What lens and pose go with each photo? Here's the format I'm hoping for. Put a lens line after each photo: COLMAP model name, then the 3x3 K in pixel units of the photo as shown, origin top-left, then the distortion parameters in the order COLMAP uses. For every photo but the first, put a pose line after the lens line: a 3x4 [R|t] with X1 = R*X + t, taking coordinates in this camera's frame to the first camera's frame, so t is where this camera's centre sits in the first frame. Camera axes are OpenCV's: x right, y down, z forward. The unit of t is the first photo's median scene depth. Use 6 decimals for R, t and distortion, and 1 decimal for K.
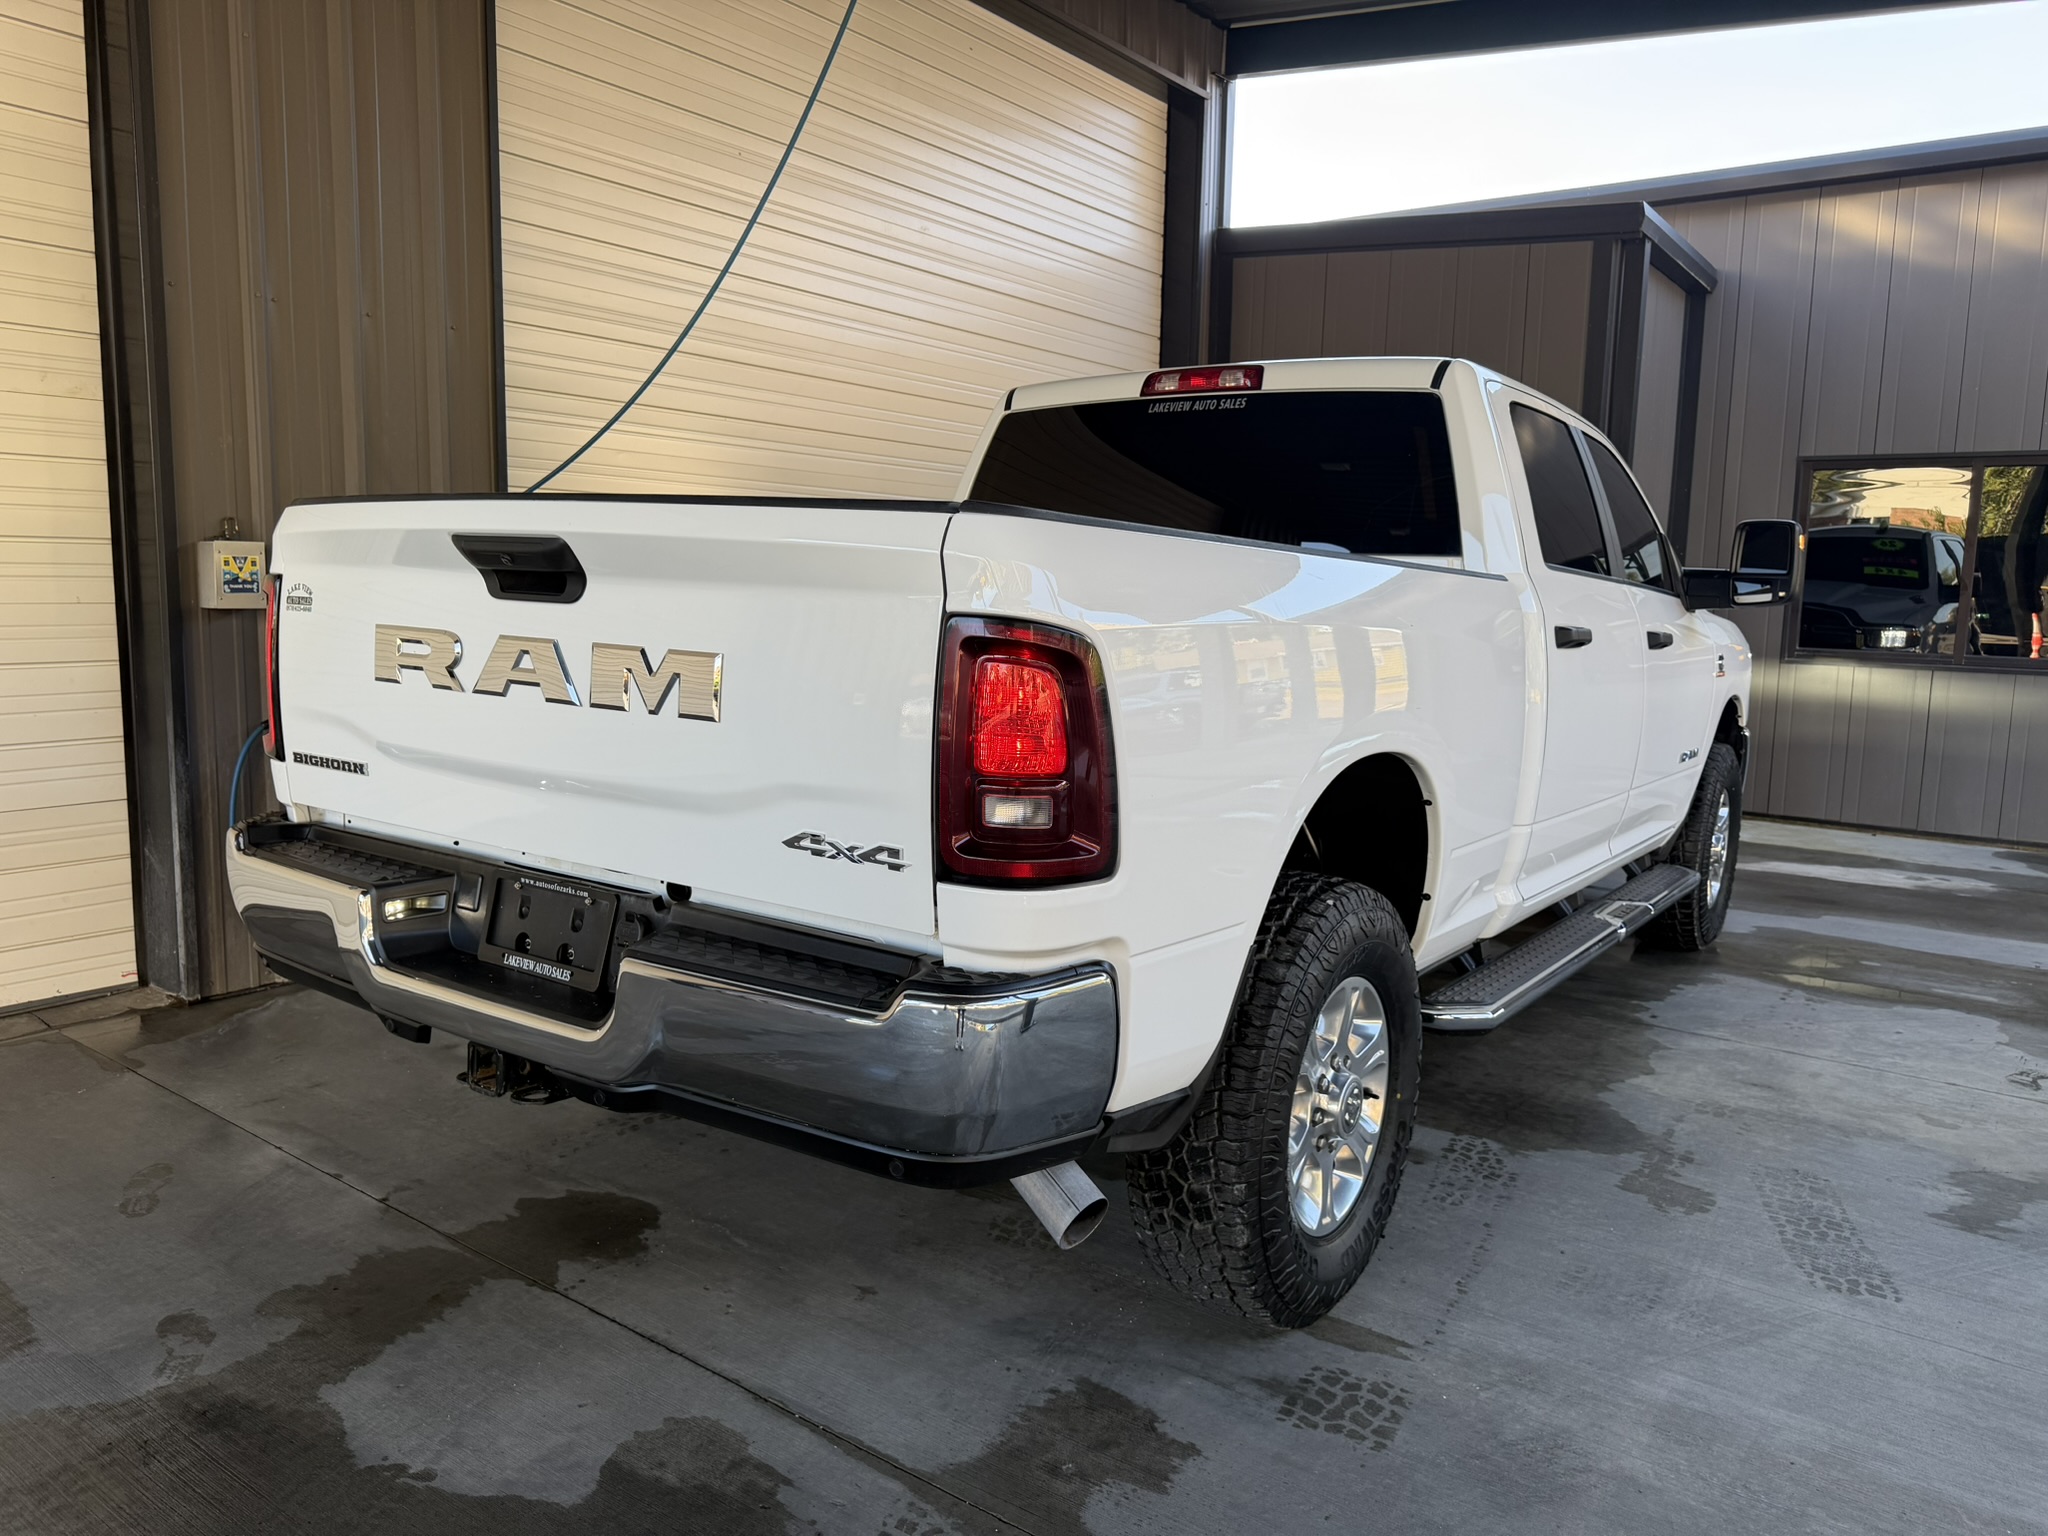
lens RADIAL K [[1454.7, 0, 1029.0], [0, 1454.7, 764.2], [0, 0, 1]] dist [0.010617, -0.015931]
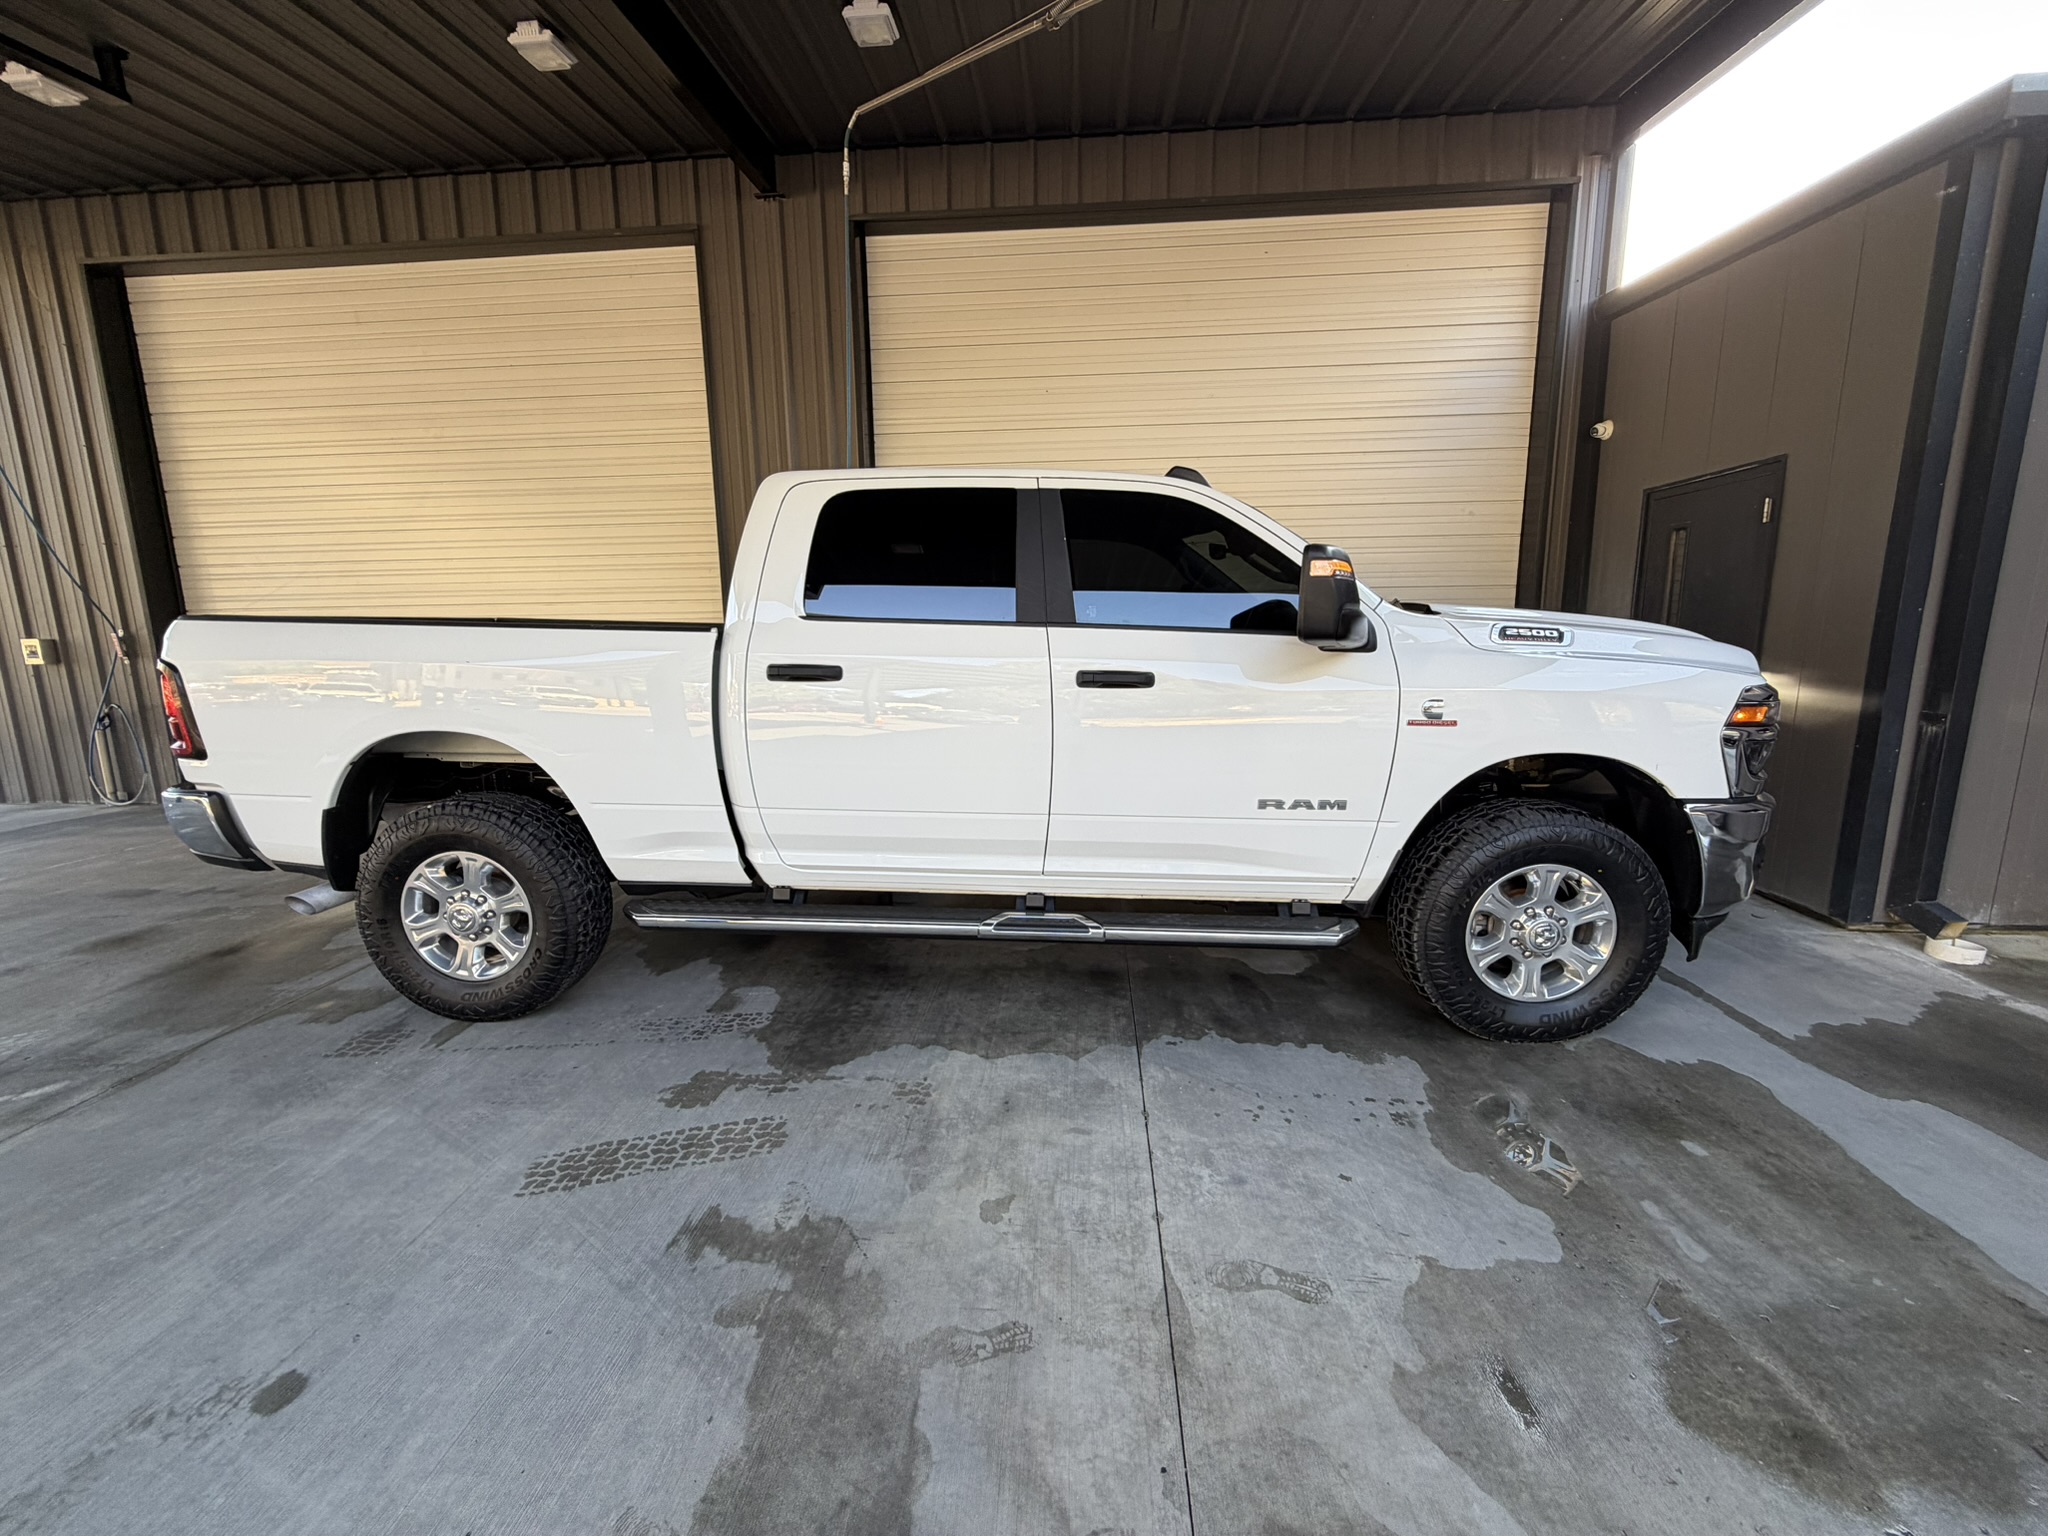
lens RADIAL K [[816.3, 0, 1018.5], [0, 816.3, 764.1], [0, 0, 1]] dist [-0.001106, -0.000419]
pose [[0.527593, 0.110008, -0.842344, 0.994747], [-0.083479, 0.993494, 0.077462, -0.071640], [0.845385, 0.029449, 0.533344, 0.700215]]
